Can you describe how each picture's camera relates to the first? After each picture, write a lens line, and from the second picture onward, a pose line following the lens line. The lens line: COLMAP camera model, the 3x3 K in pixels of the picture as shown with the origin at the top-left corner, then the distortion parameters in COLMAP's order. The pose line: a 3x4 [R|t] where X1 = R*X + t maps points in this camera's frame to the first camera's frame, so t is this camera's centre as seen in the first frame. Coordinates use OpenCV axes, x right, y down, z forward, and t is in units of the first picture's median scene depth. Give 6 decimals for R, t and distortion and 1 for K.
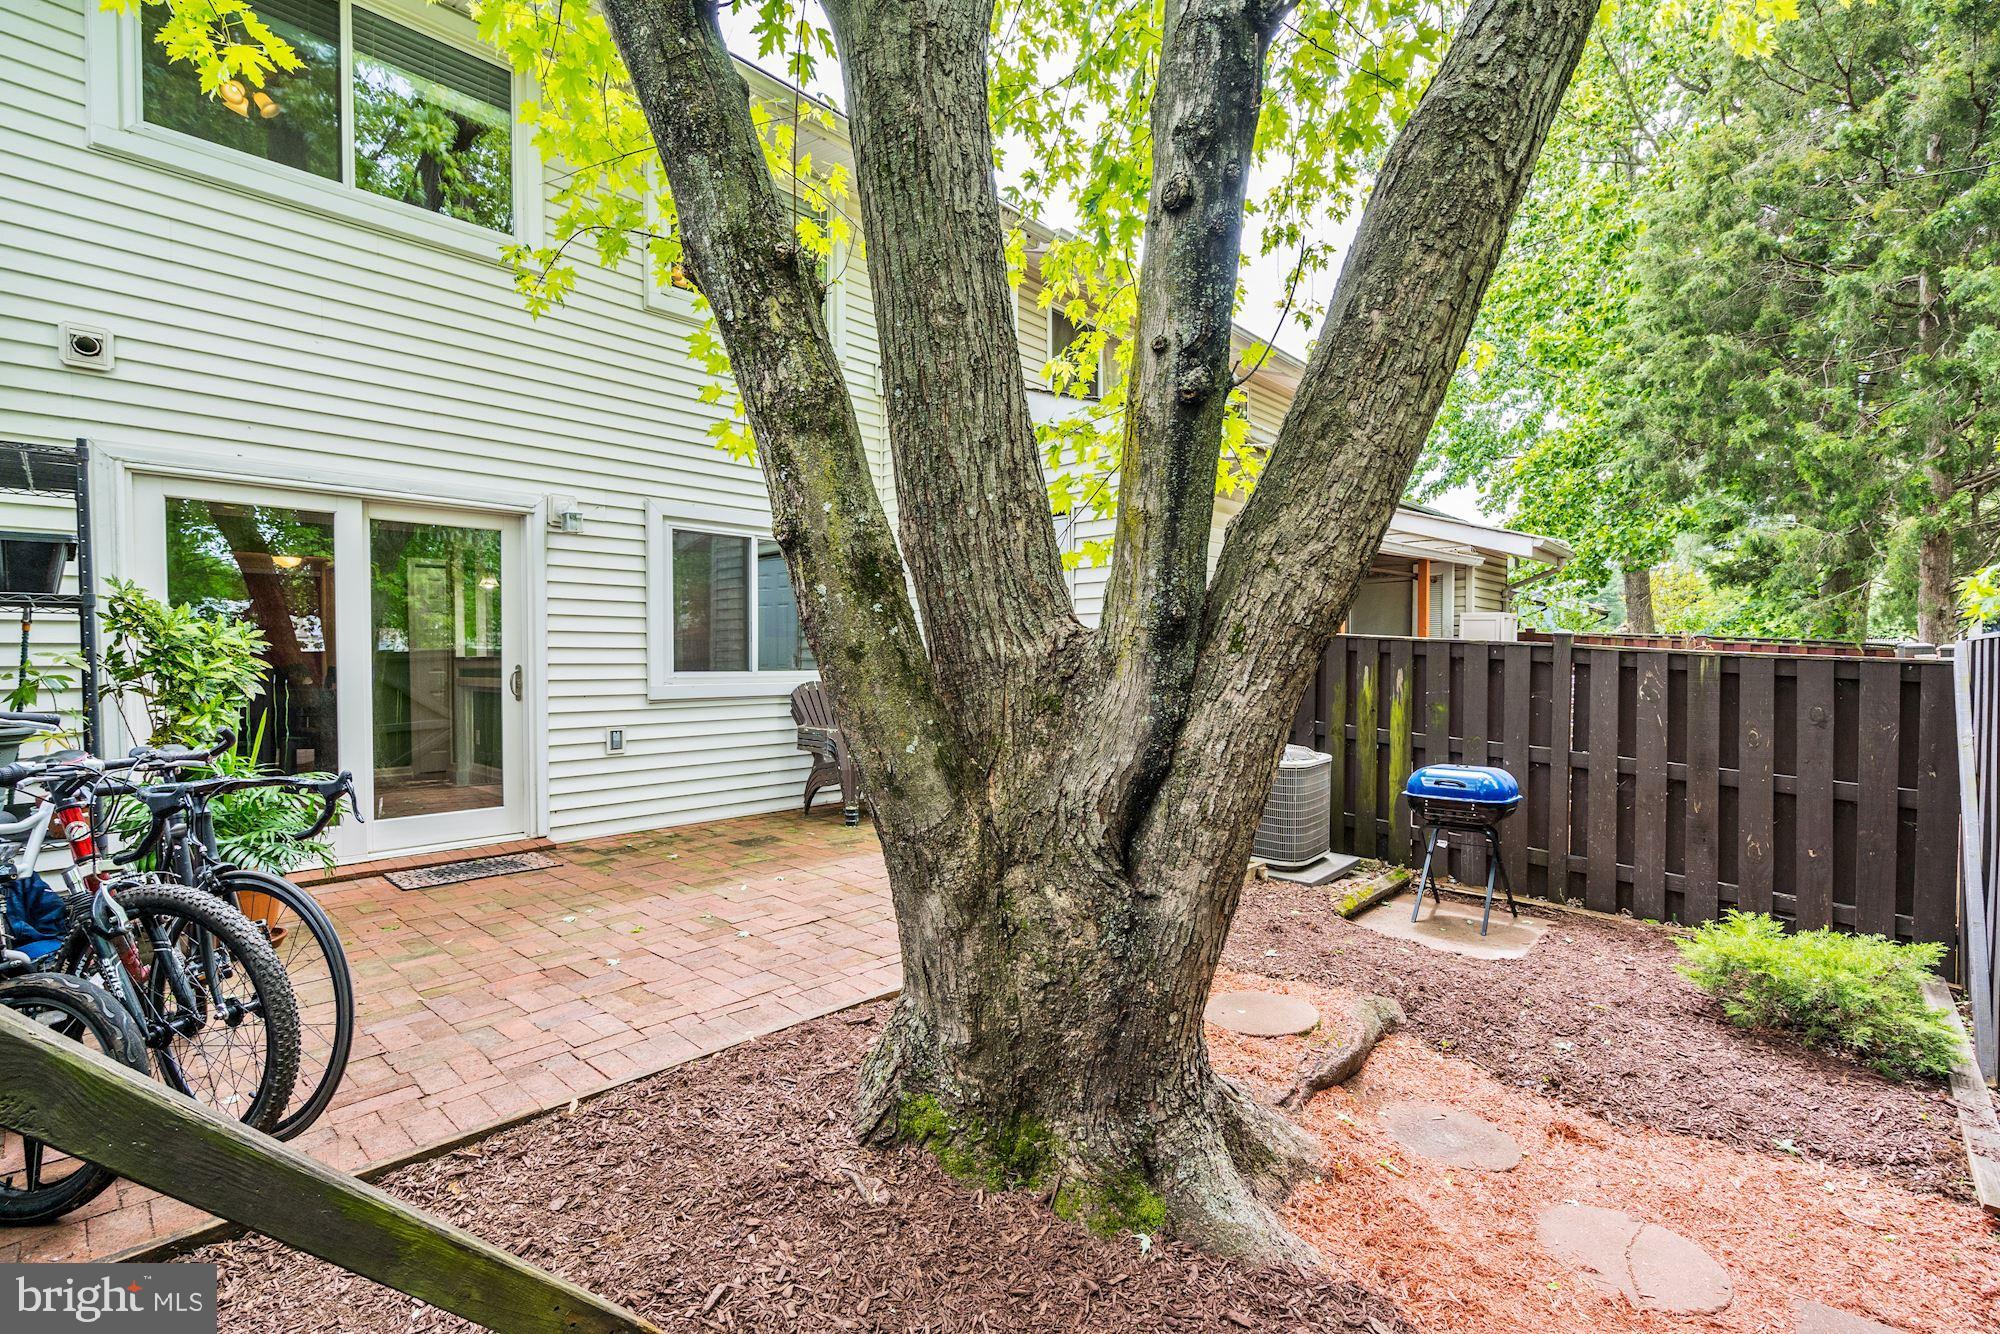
lens RADIAL K [[905.0, 0, 1016.1], [0, 905.0, 674.2], [0, 0, 1]] dist [-0.042505, 0.018240]
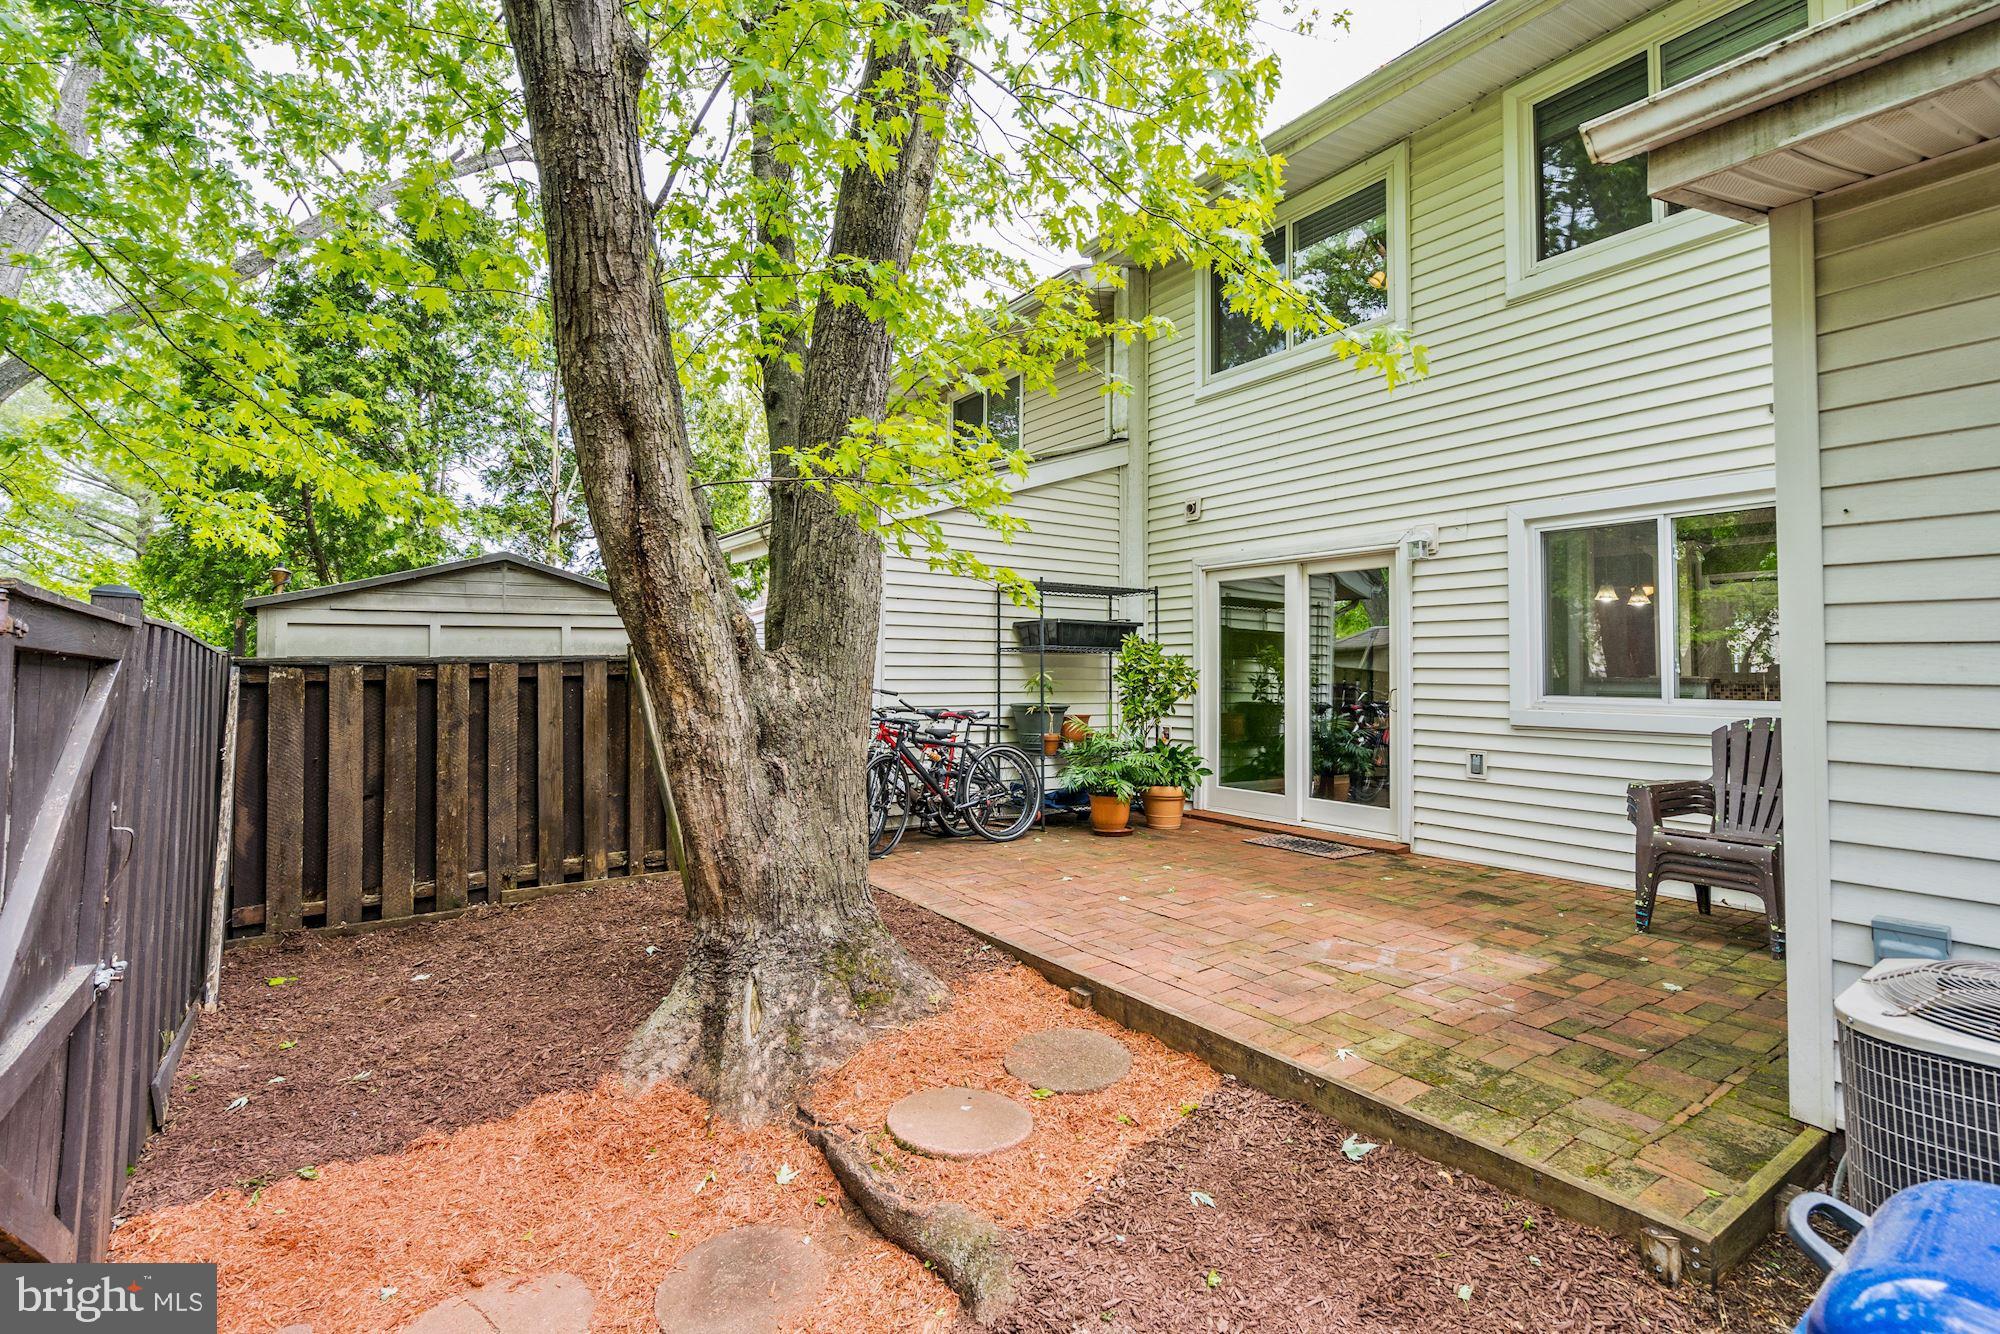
lens RADIAL K [[922.5, 0, 996.4], [0, 922.5, 677.7], [0, 0, 1]] dist [-0.047469, 0.023224]
pose [[-0.207702, -0.002740, -0.978188, 0.670008], [-0.024117, 0.999706, 0.002321, -0.010262], [0.977895, 0.024073, -0.207708, 0.748759]]
